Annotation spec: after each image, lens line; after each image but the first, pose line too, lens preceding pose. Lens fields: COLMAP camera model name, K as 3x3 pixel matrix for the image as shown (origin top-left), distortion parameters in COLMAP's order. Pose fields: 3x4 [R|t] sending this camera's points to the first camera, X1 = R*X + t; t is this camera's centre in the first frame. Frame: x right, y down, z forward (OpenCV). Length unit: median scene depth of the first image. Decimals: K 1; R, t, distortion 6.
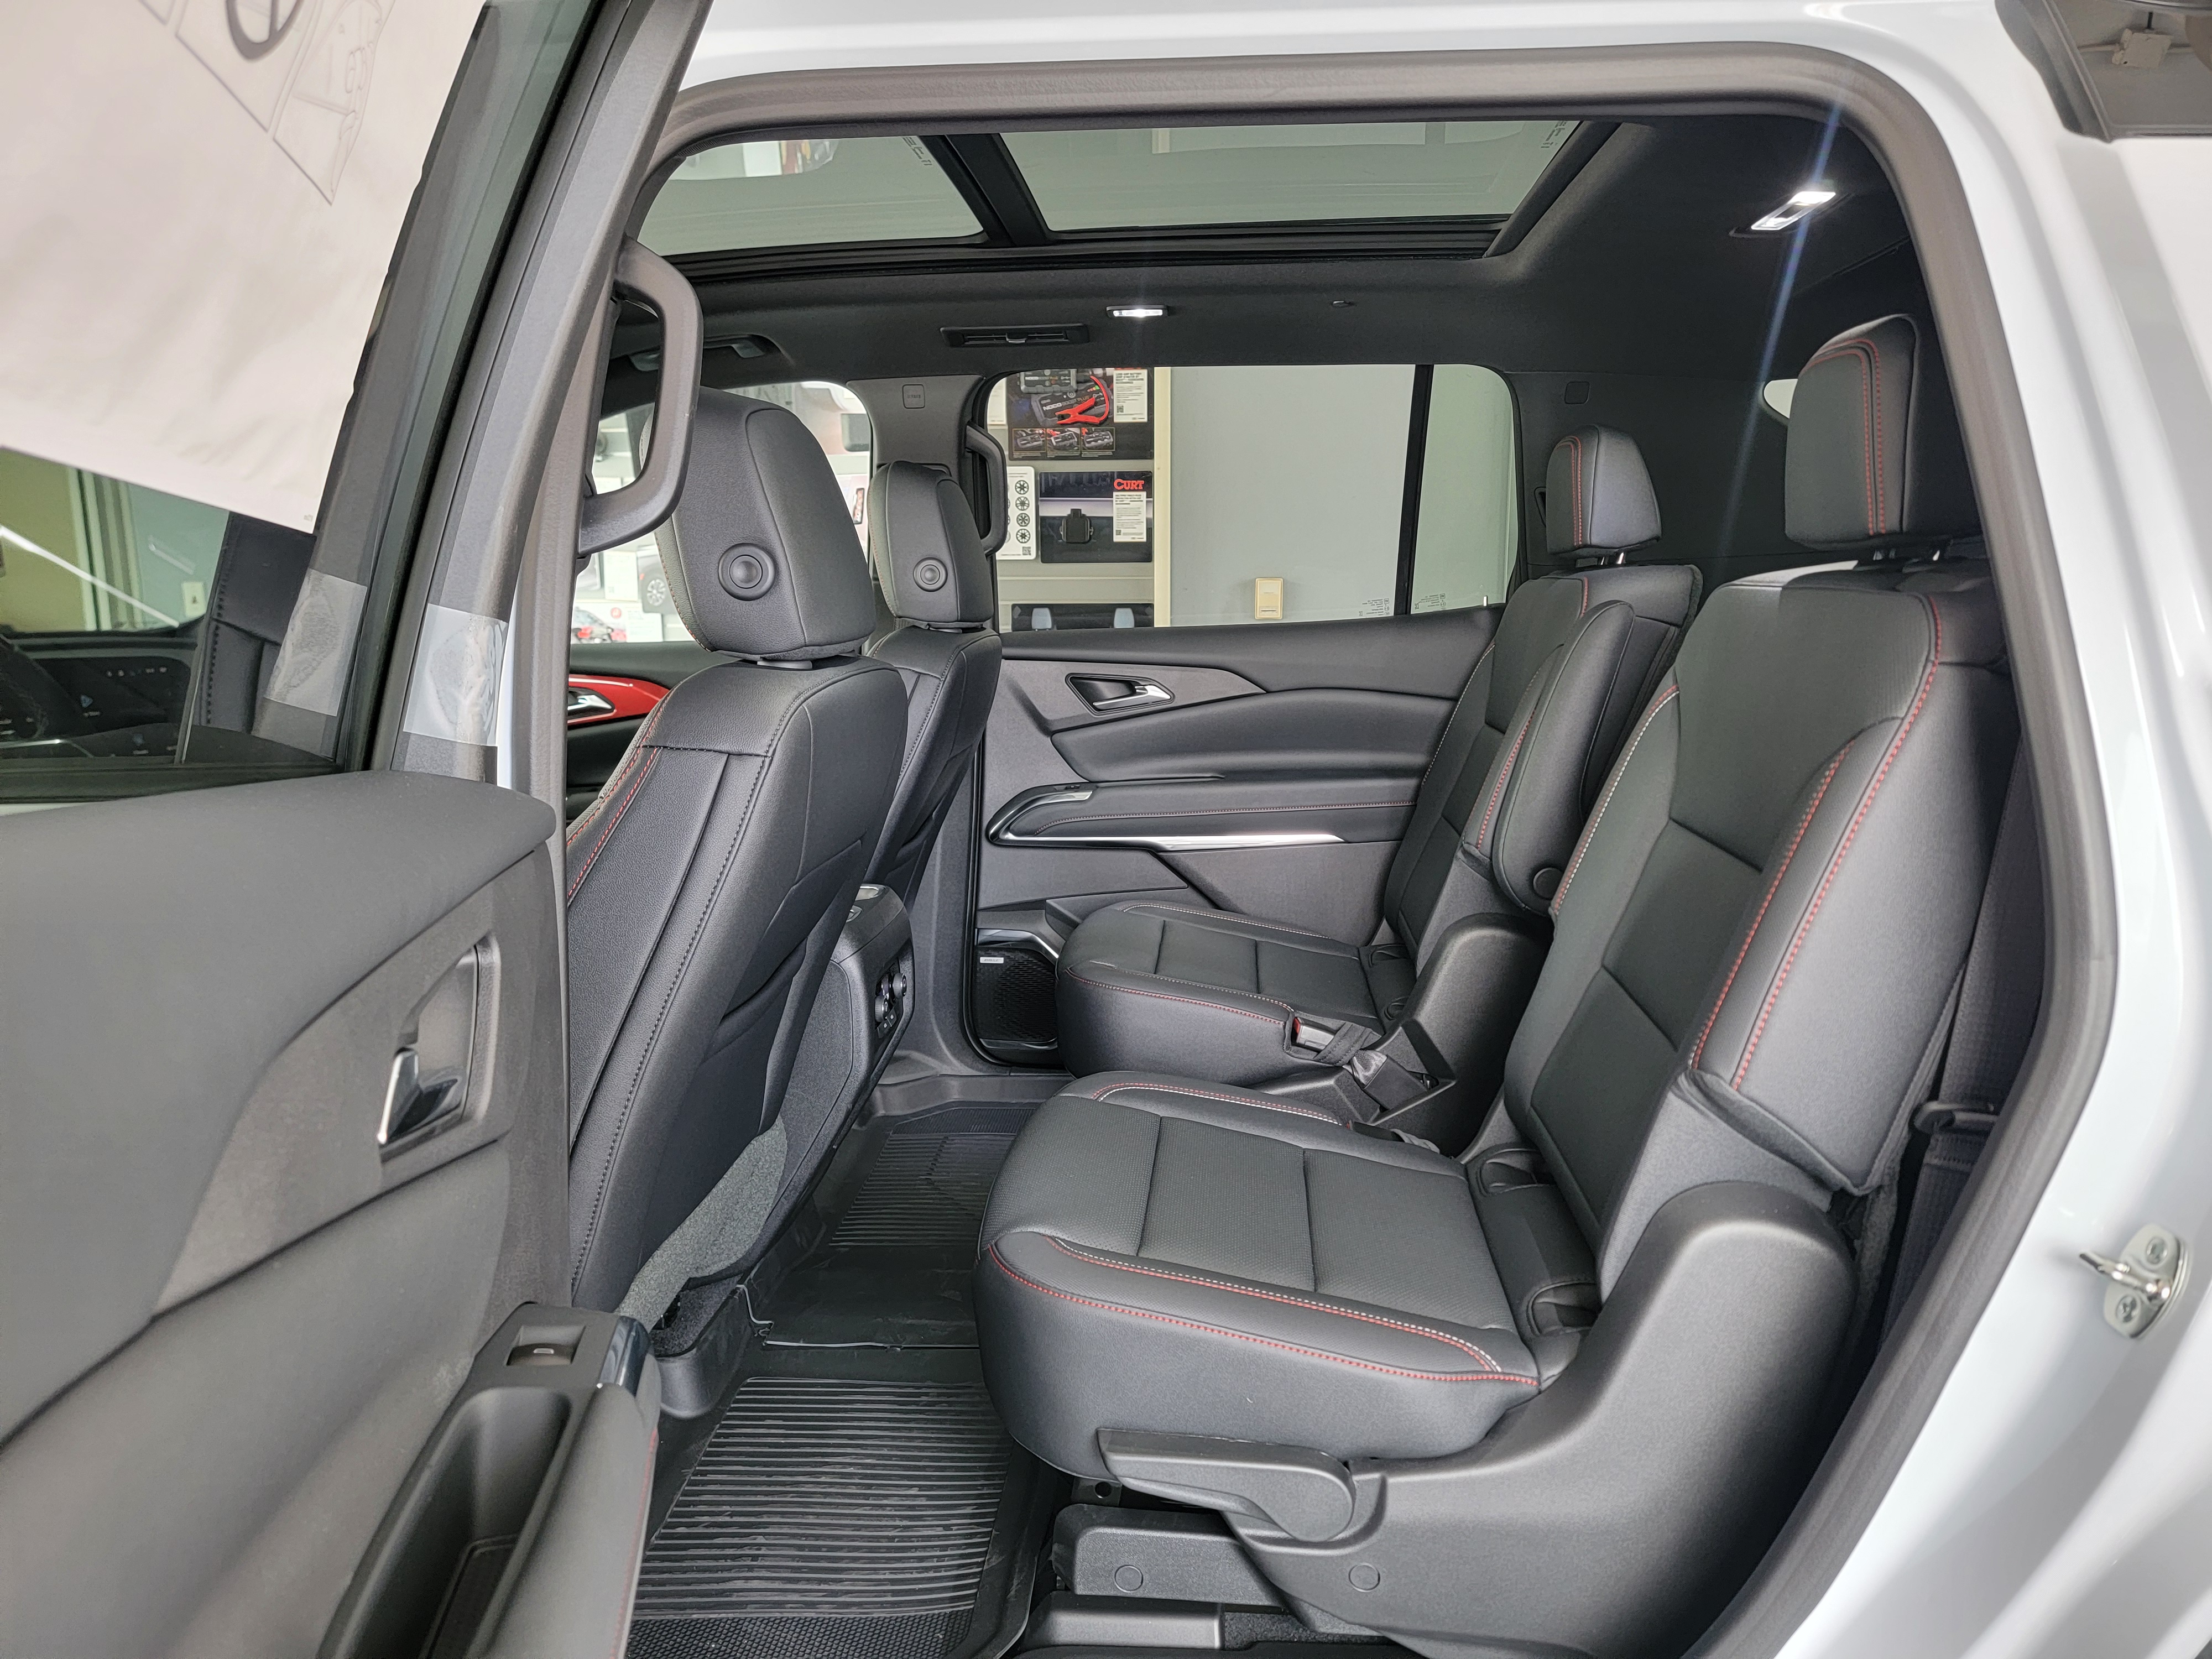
lens RADIAL K [[1537.9, 0, 1110.0], [0, 1537.9, 844.6], [0, 0, 1]] dist [0.089557, -0.084313]
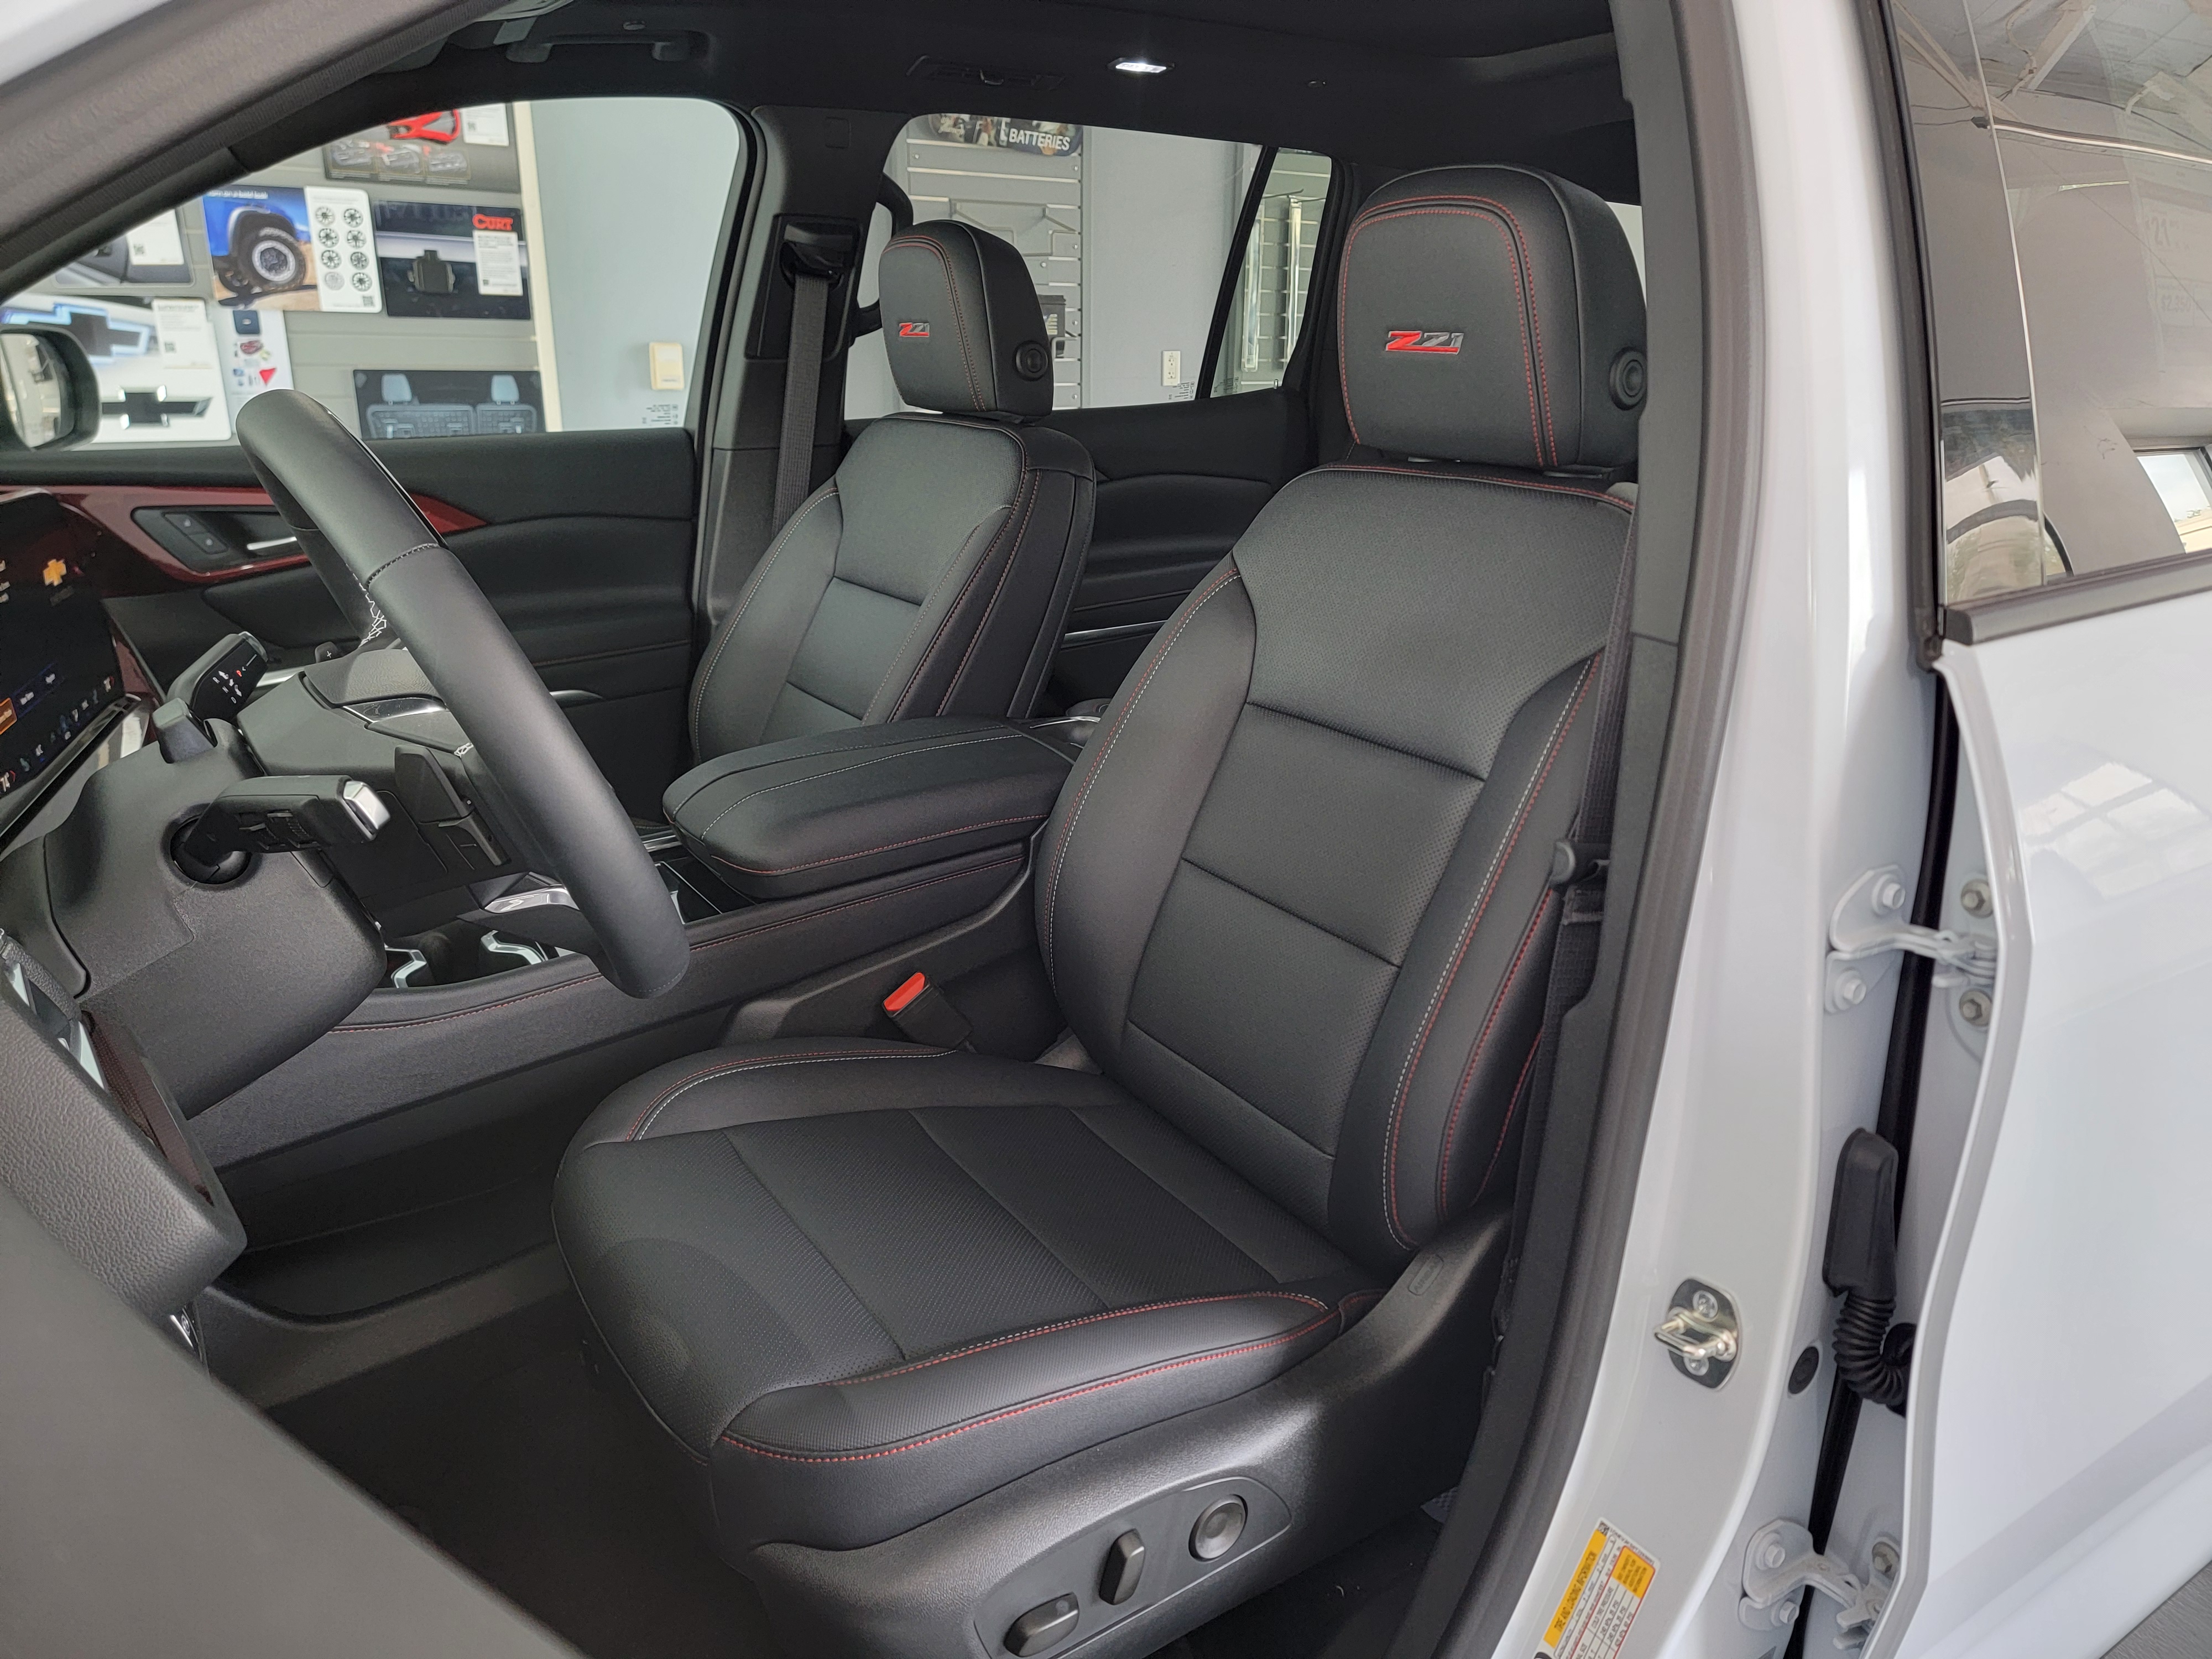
lens RADIAL K [[1515.8, 0, 1126.8], [0, 1515.8, 823.9], [0, 0, 1]] dist [0.076147, -0.073080]
pose [[0.782773, -0.172130, 0.598029, -0.556518], [0.087763, 0.981916, 0.167748, -0.050168], [-0.616088, -0.078824, 0.783723, 0.232501]]
